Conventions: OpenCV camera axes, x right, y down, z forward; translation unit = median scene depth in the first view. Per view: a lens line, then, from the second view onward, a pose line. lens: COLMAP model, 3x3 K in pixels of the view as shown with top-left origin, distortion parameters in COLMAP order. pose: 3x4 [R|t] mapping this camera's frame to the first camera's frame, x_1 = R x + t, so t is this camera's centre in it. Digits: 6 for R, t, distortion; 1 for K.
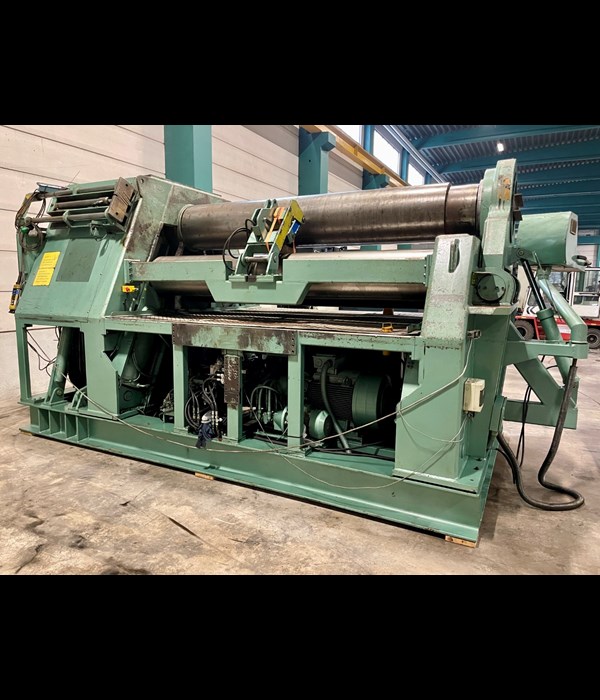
lens RADIAL K [[454.3, 0, 300.0], [0, 454.3, 350.0], [0, 0, 1]] dist [0.076365, -0.101183]
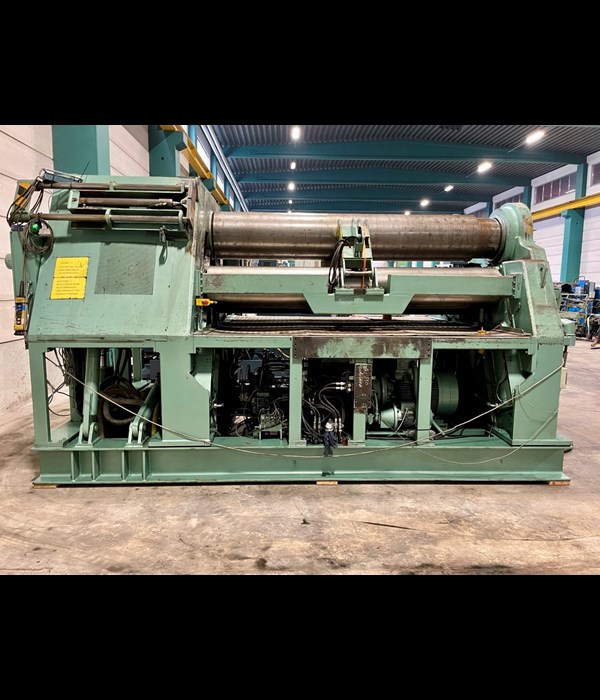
lens RADIAL K [[454.3, 0, 300.0], [0, 454.3, 350.0], [0, 0, 1]] dist [0.076365, -0.101183]
pose [[0.870950, -0.067379, 0.486730, -0.721054], [0.068089, 0.997547, 0.016255, -0.043047], [-0.486631, 0.018984, 0.873401, 0.120775]]
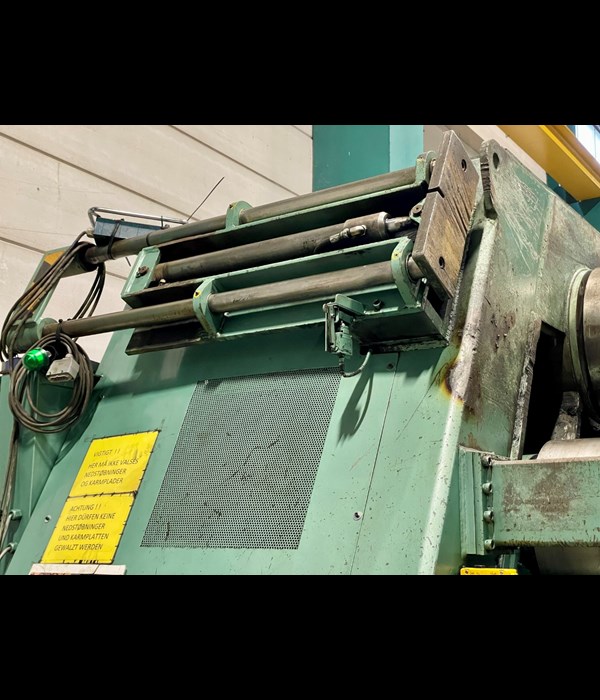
lens RADIAL K [[895.6, 0, 311.4], [0, 895.6, 349.7], [0, 0, 1]] dist [0.014758, 0.009632]
pose [[0.993175, -0.028604, -0.113075, -0.446120], [-0.011598, 0.940437, -0.339769, -0.100229], [0.116059, 0.338762, 0.933687, 0.613908]]
